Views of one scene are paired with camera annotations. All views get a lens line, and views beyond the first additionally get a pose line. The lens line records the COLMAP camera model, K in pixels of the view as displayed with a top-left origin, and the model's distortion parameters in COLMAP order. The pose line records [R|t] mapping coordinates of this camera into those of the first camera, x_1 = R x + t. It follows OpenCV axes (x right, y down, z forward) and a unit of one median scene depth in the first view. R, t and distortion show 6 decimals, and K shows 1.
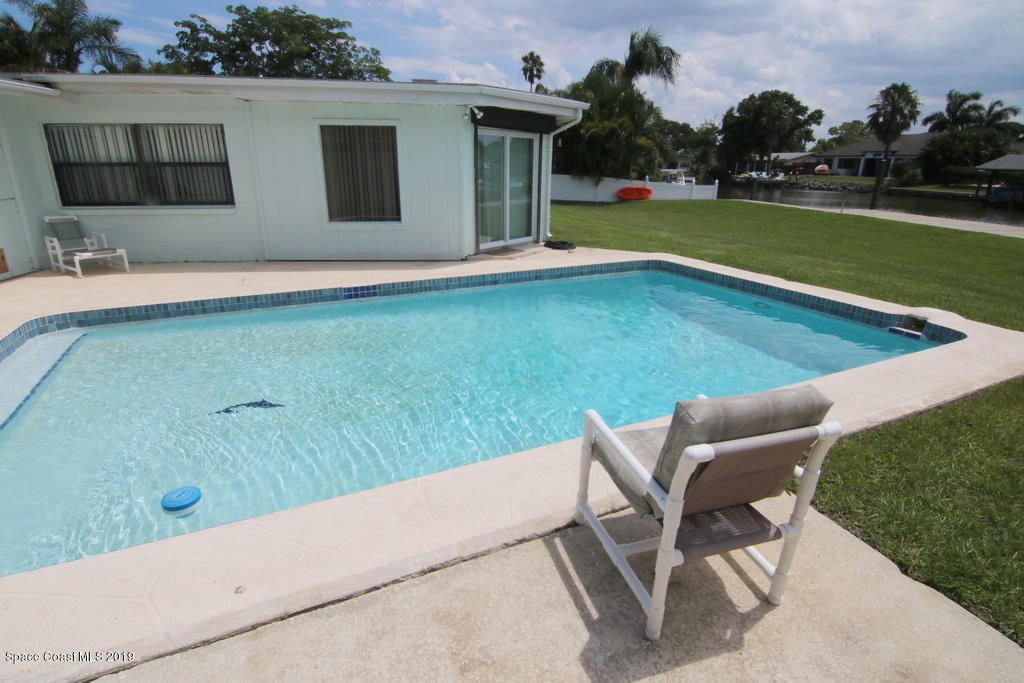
lens RADIAL K [[519.2, 0, 509.2], [0, 519.2, 343.2], [0, 0, 1]] dist [-0.006096, -0.010528]
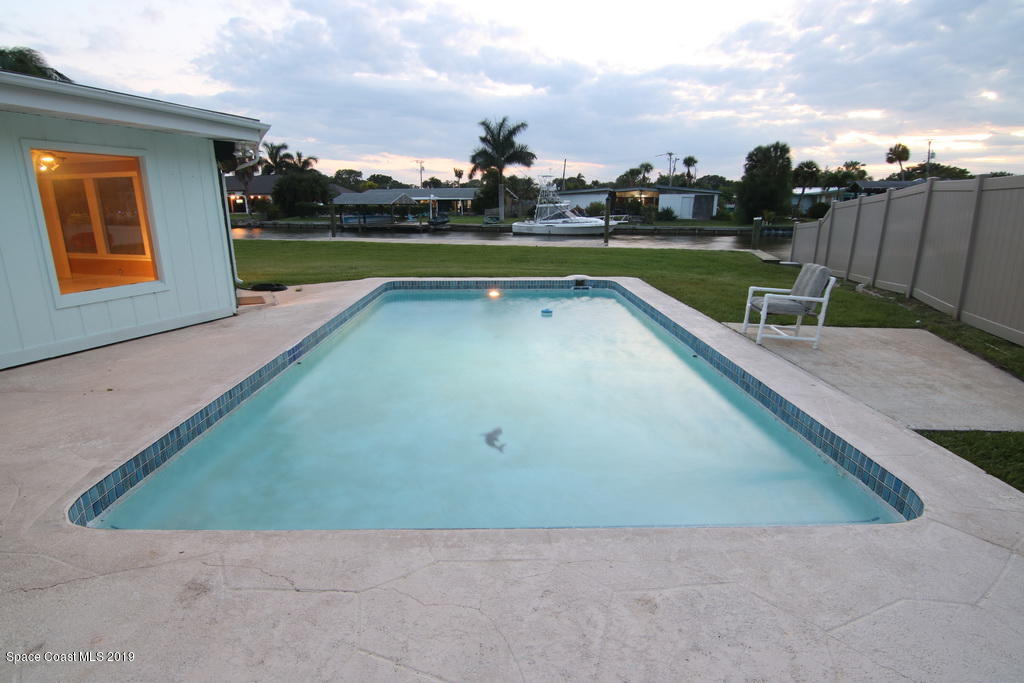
lens RADIAL K [[519.2, 0, 509.2], [0, 519.2, 343.2], [0, 0, 1]] dist [-0.006096, -0.010528]
pose [[0.420041, -0.242841, 0.874410, -0.572188], [0.301614, 0.946116, 0.117868, -0.070344], [-0.855917, 0.214225, 0.470652, 0.193723]]
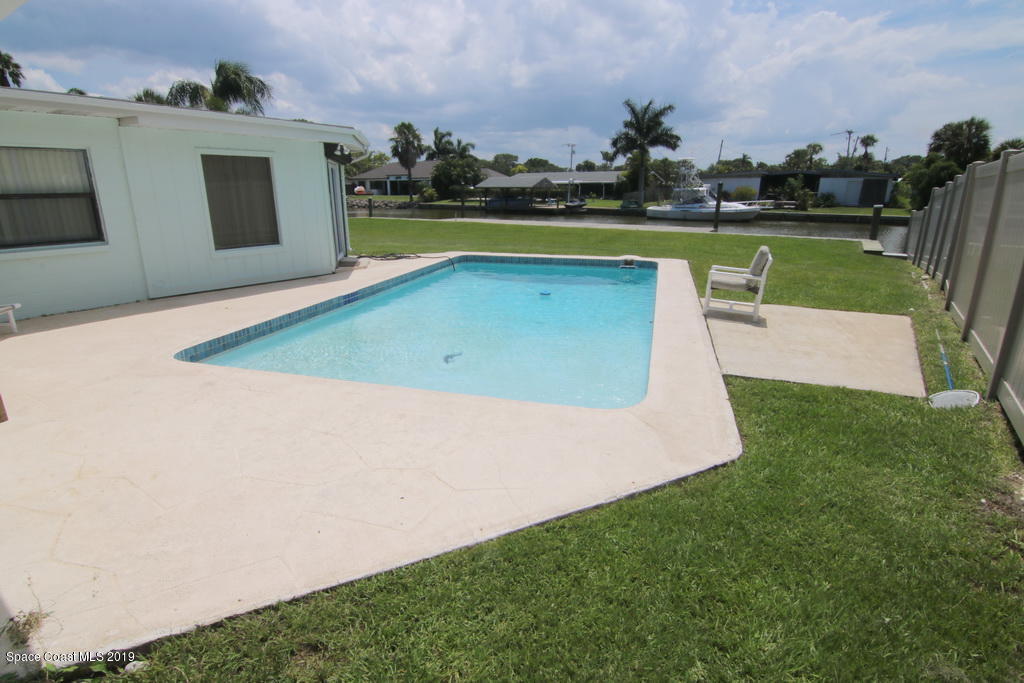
lens RADIAL K [[519.2, 0, 509.2], [0, 519.2, 343.2], [0, 0, 1]] dist [-0.006096, -0.010528]
pose [[0.662573, -0.222220, 0.715273, -0.600095], [0.249933, 0.965834, 0.068545, 0.007373], [-0.706067, 0.133354, 0.695476, -0.047279]]
